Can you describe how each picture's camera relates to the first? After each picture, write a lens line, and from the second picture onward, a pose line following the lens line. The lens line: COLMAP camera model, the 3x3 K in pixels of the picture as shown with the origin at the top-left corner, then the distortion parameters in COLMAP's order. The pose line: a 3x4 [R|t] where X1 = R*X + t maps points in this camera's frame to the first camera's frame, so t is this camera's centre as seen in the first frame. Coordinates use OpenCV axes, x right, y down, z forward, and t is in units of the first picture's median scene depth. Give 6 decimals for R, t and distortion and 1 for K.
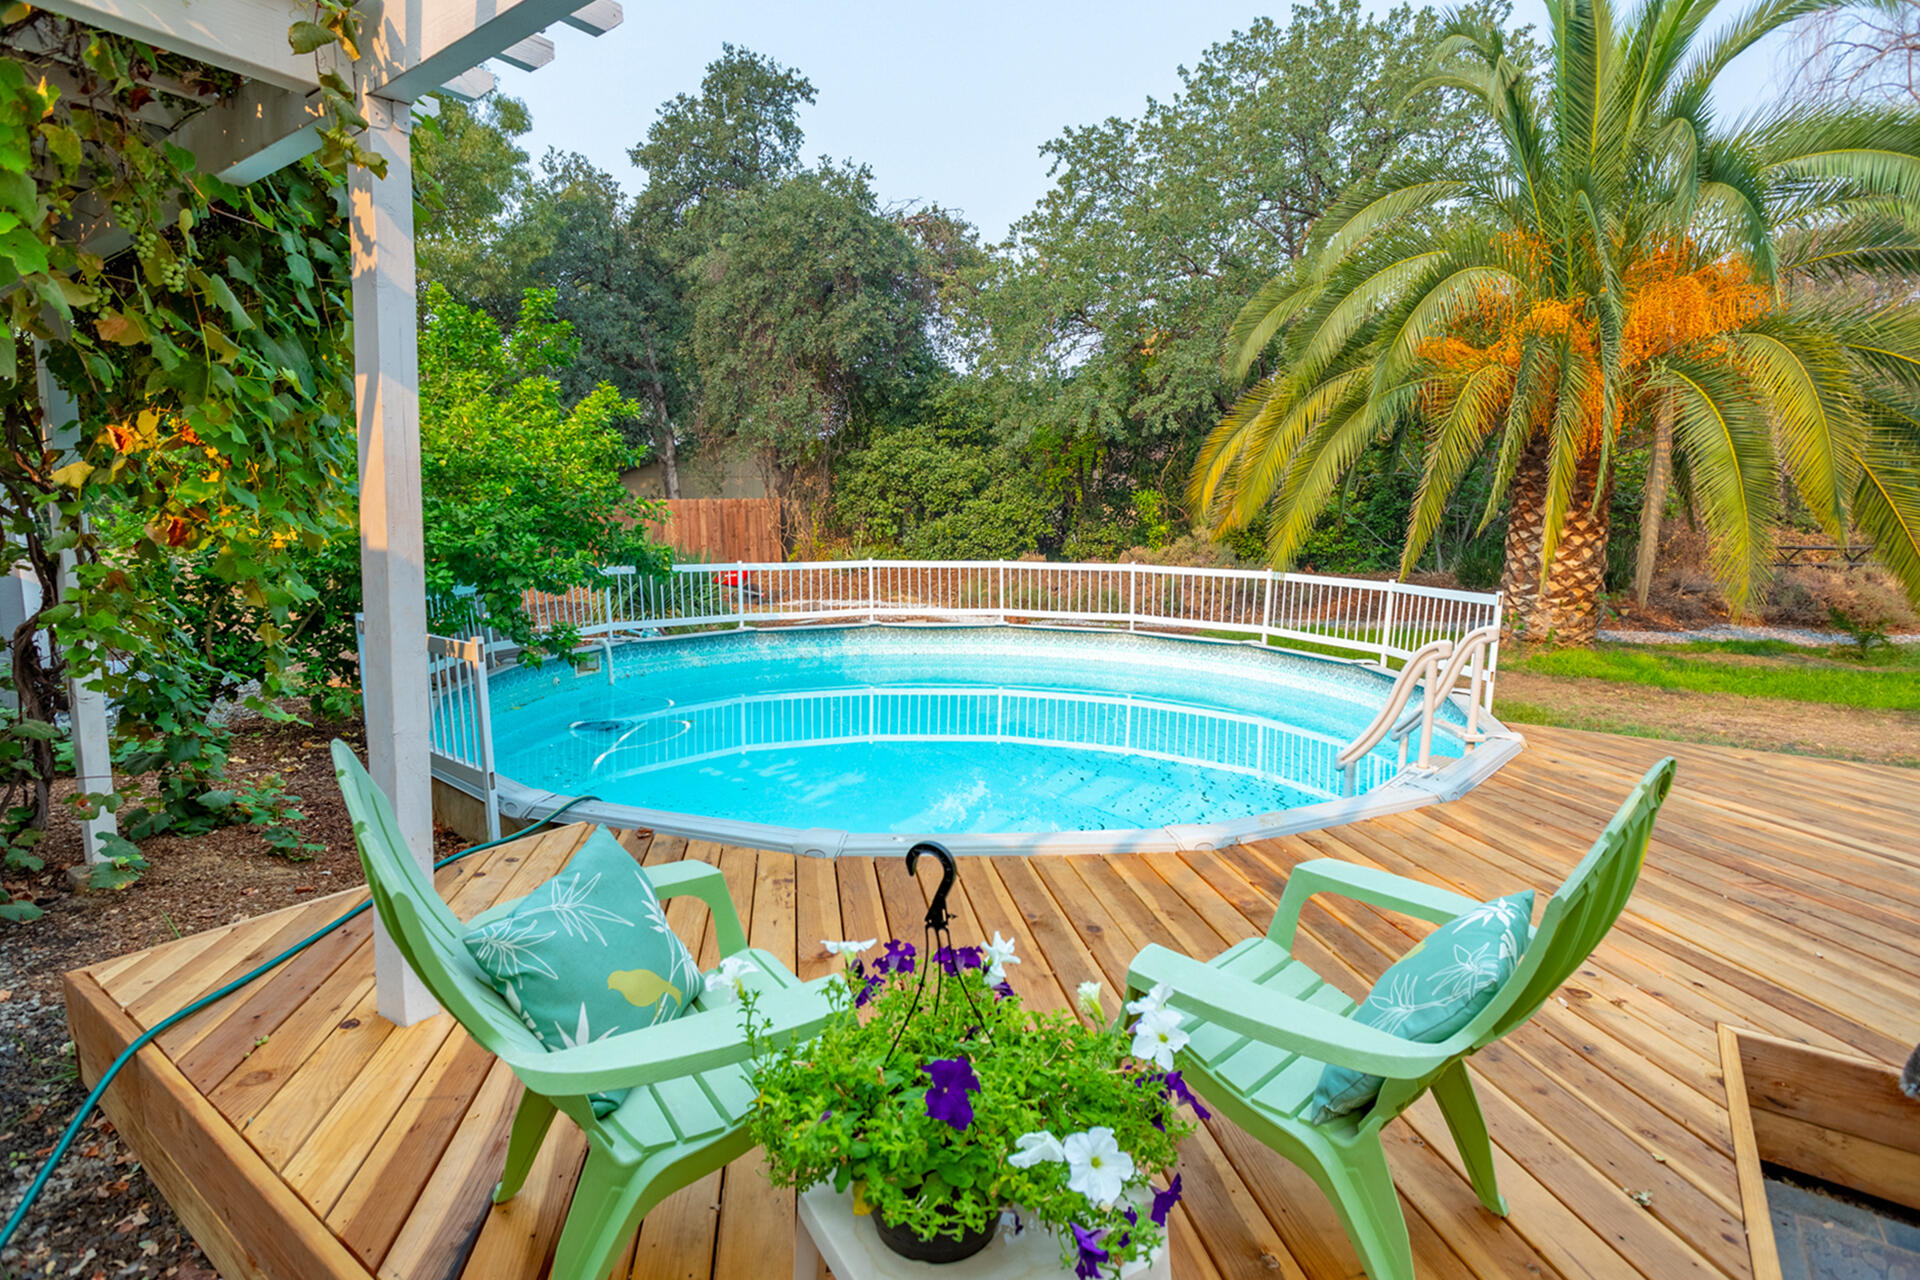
lens RADIAL K [[918.6, 0, 961.2], [0, 918.6, 646.5], [0, 0, 1]] dist [0.001742, 0.005312]
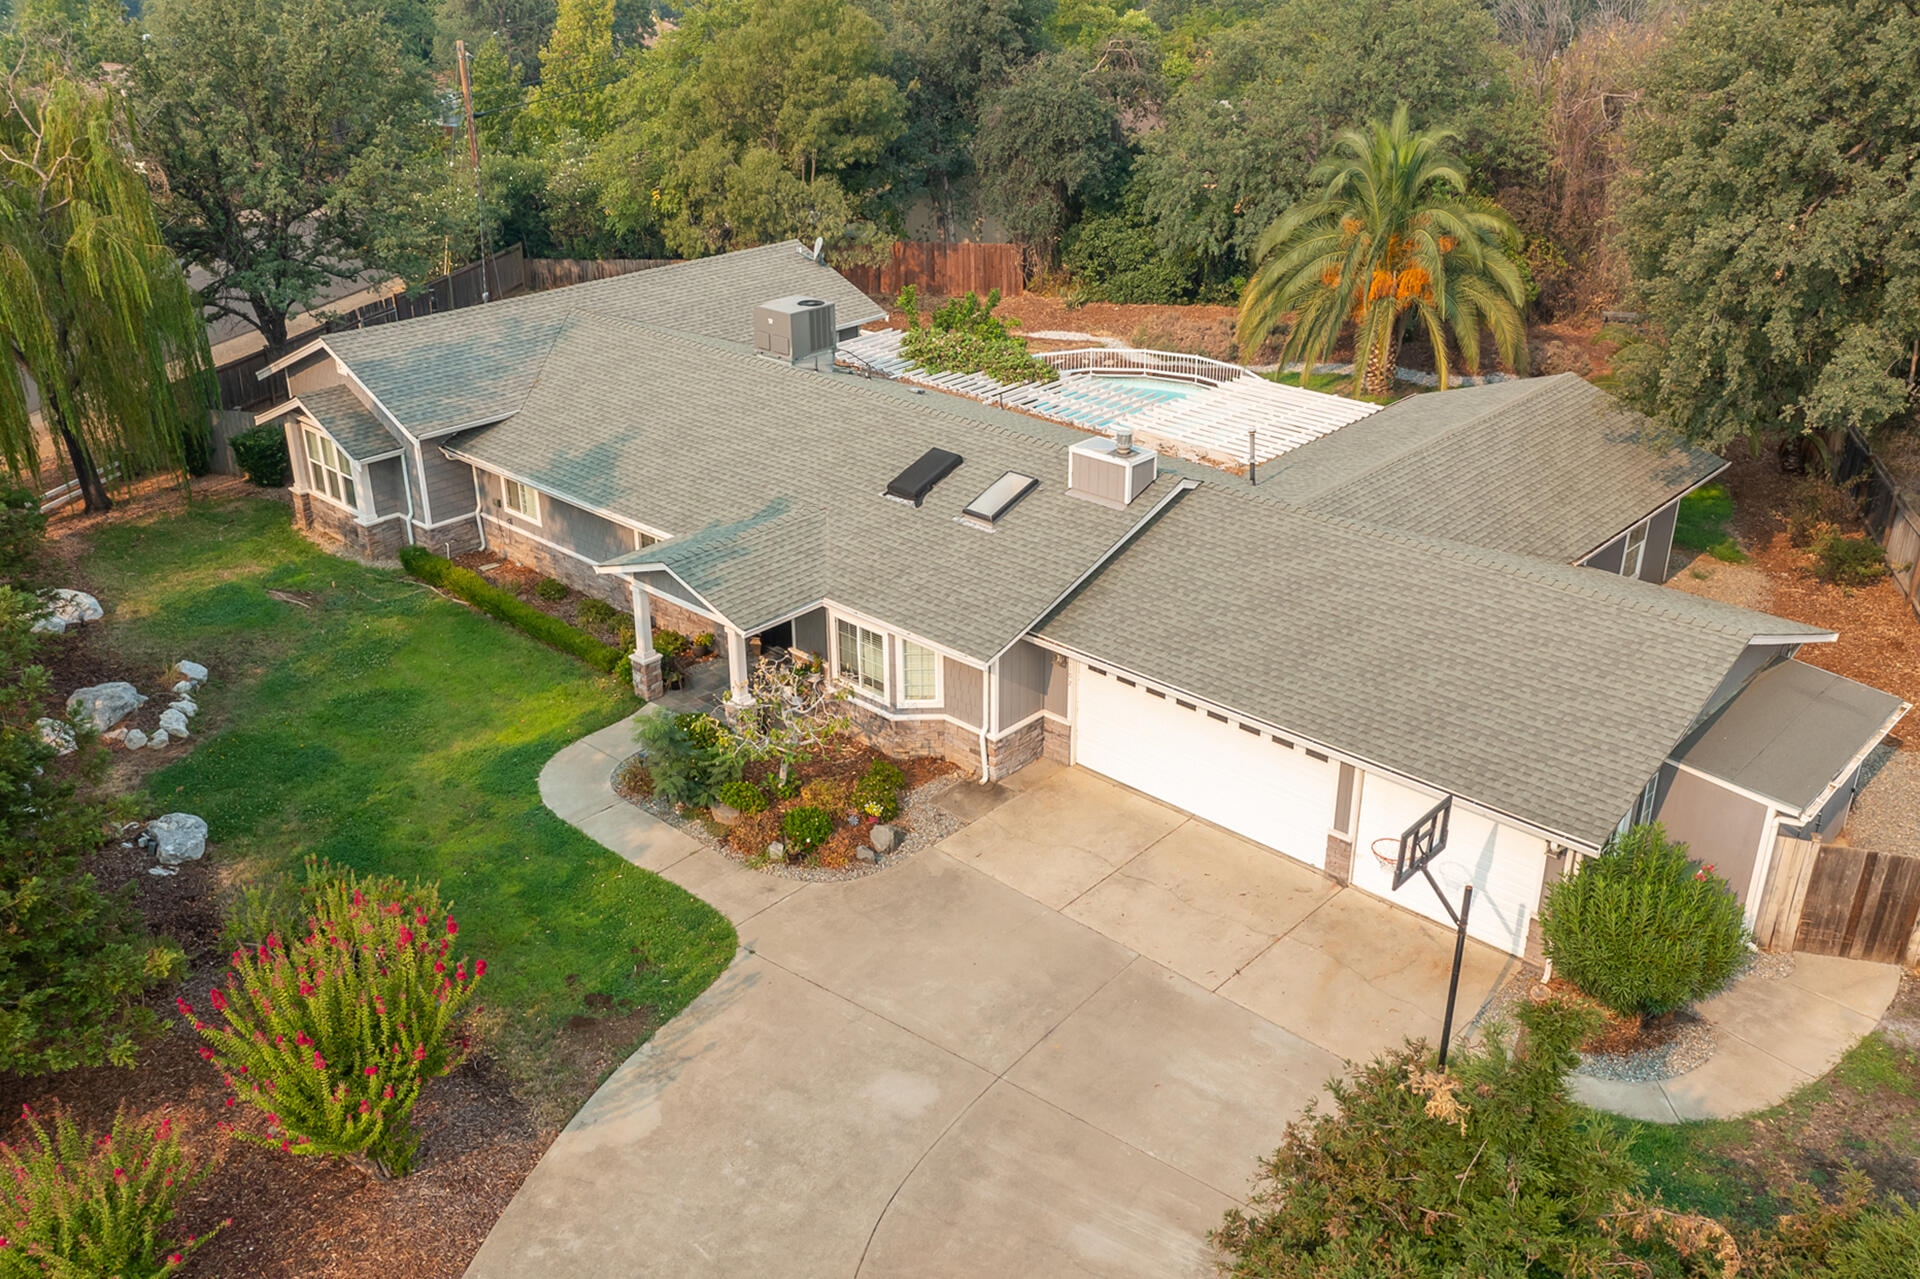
lens RADIAL K [[1656.5, 0, 957.7], [0, 1656.5, 641.8], [0, 0, 1]] dist [0.003769, 0.000752]
pose [[0.991196, 0.041583, -0.125706, 0.083734], [-0.001344, 0.952513, 0.304495, -0.426279], [0.132399, -0.301645, 0.944183, -2.120311]]
